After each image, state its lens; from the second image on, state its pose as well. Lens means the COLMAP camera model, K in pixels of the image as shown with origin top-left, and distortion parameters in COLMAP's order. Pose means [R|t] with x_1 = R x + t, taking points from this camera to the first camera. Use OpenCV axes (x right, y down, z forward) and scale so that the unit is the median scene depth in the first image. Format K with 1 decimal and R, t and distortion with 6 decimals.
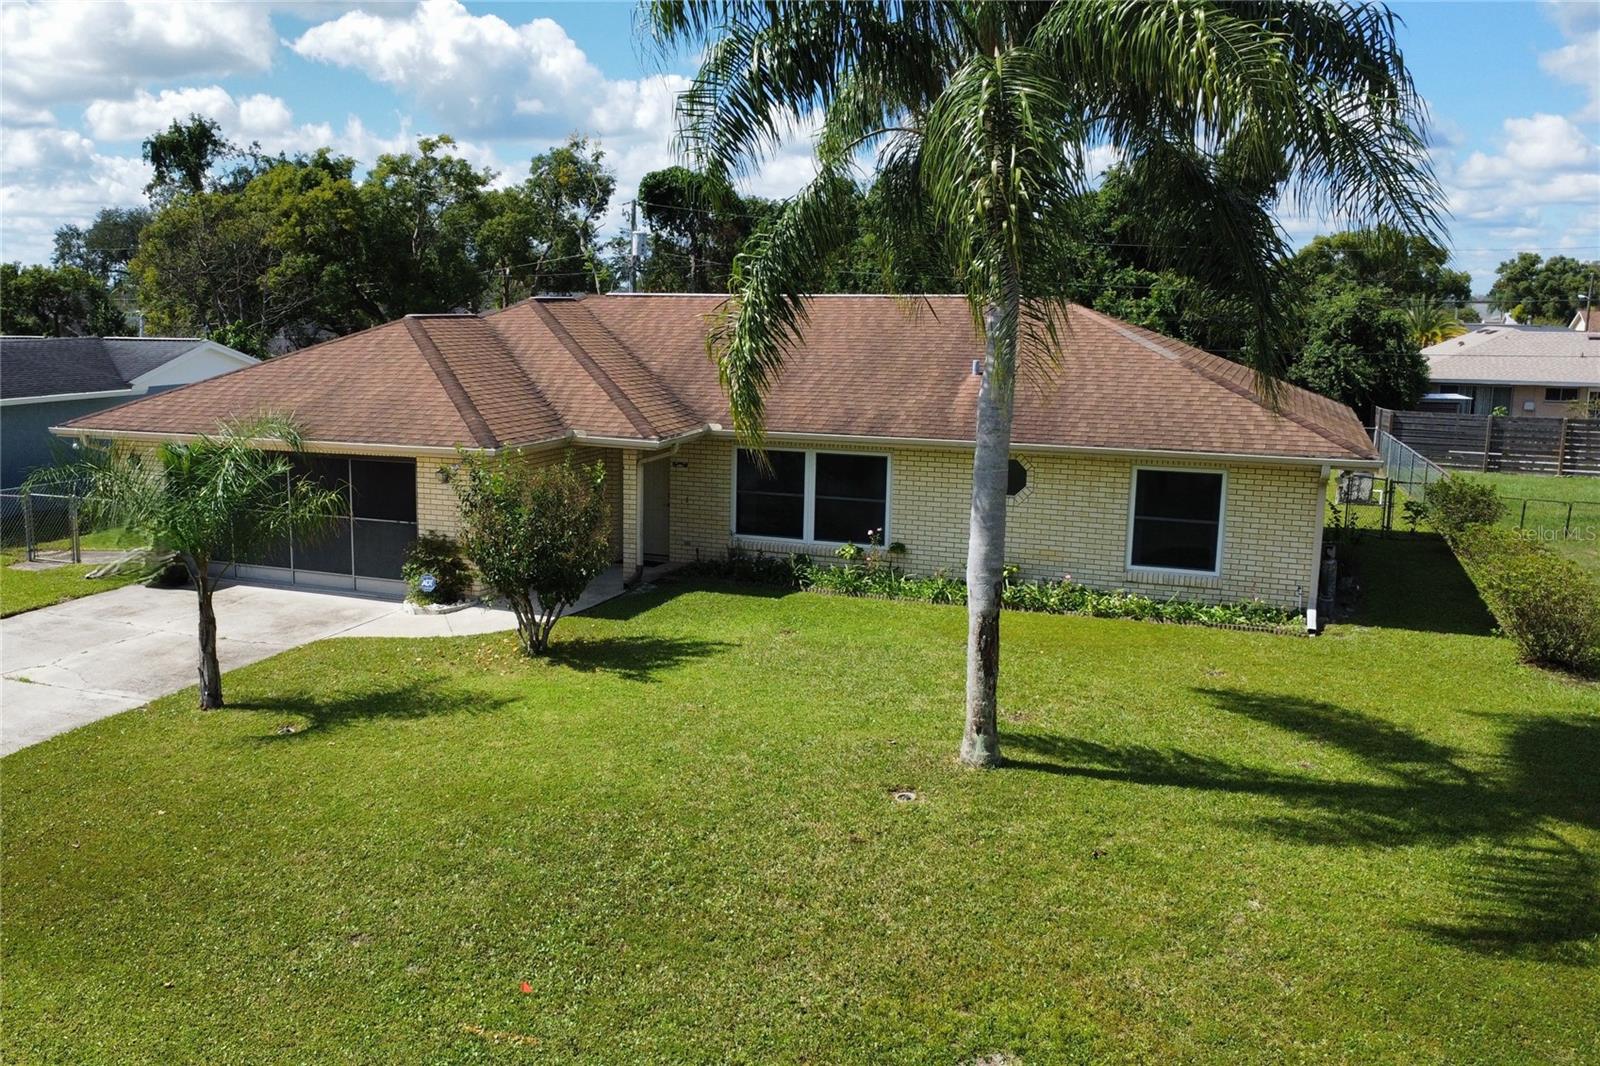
lens RADIAL K [[1388.8, 0, 658.1], [0, 1388.8, 531.3], [0, 0, 1]] dist [-0.018690, -0.012585]
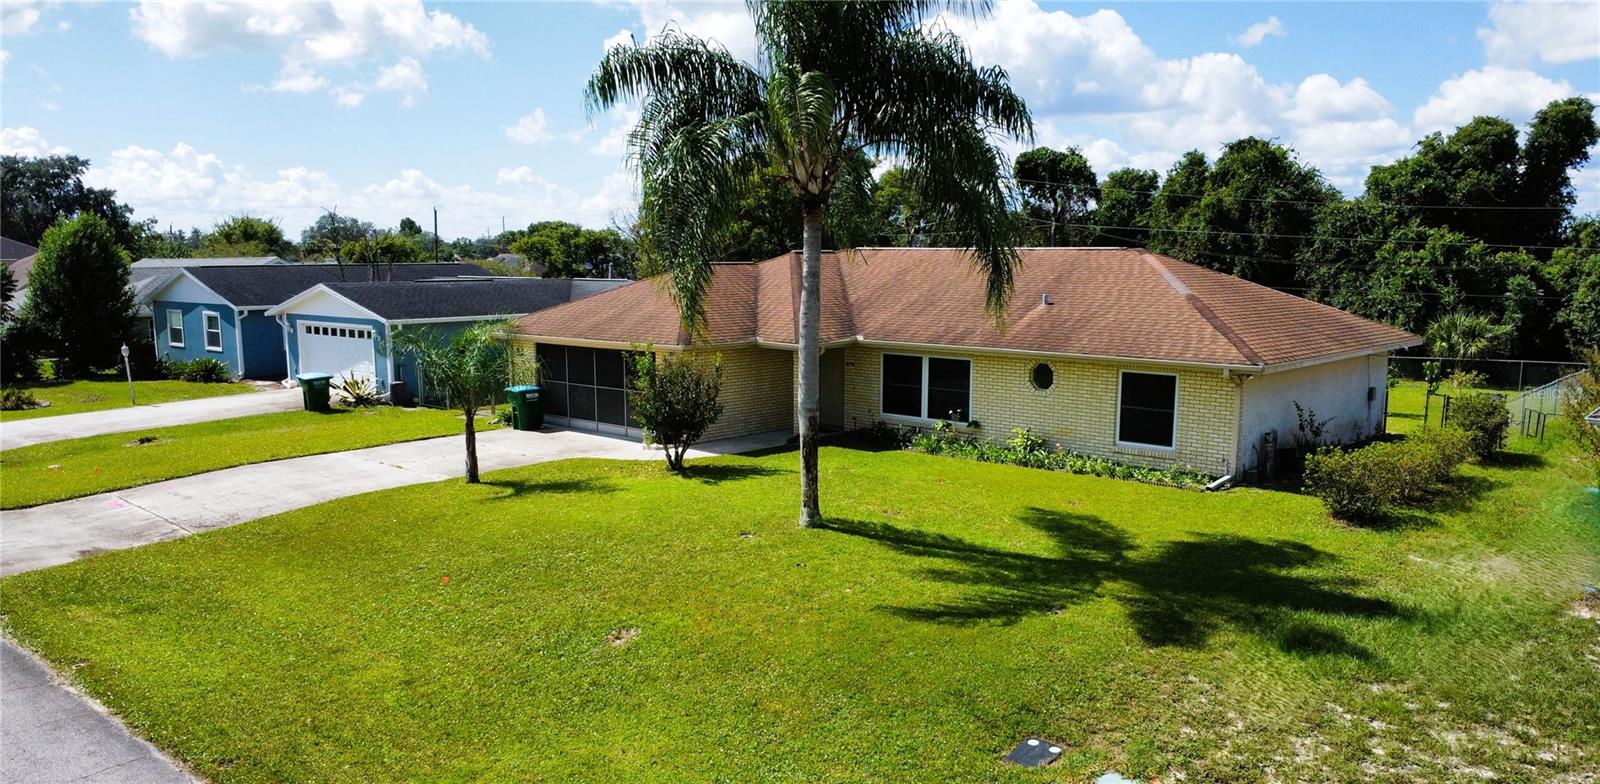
lens RADIAL K [[1174.7, 0, 802.4], [0, 1174.7, 442.9], [0, 0, 1]] dist [-0.026652, -0.004359]
pose [[0.948533, 0.046464, -0.313251, 0.413117], [-0.047989, 0.998844, 0.002843, 0.039021], [0.313021, 0.012336, 0.949666, -0.220779]]
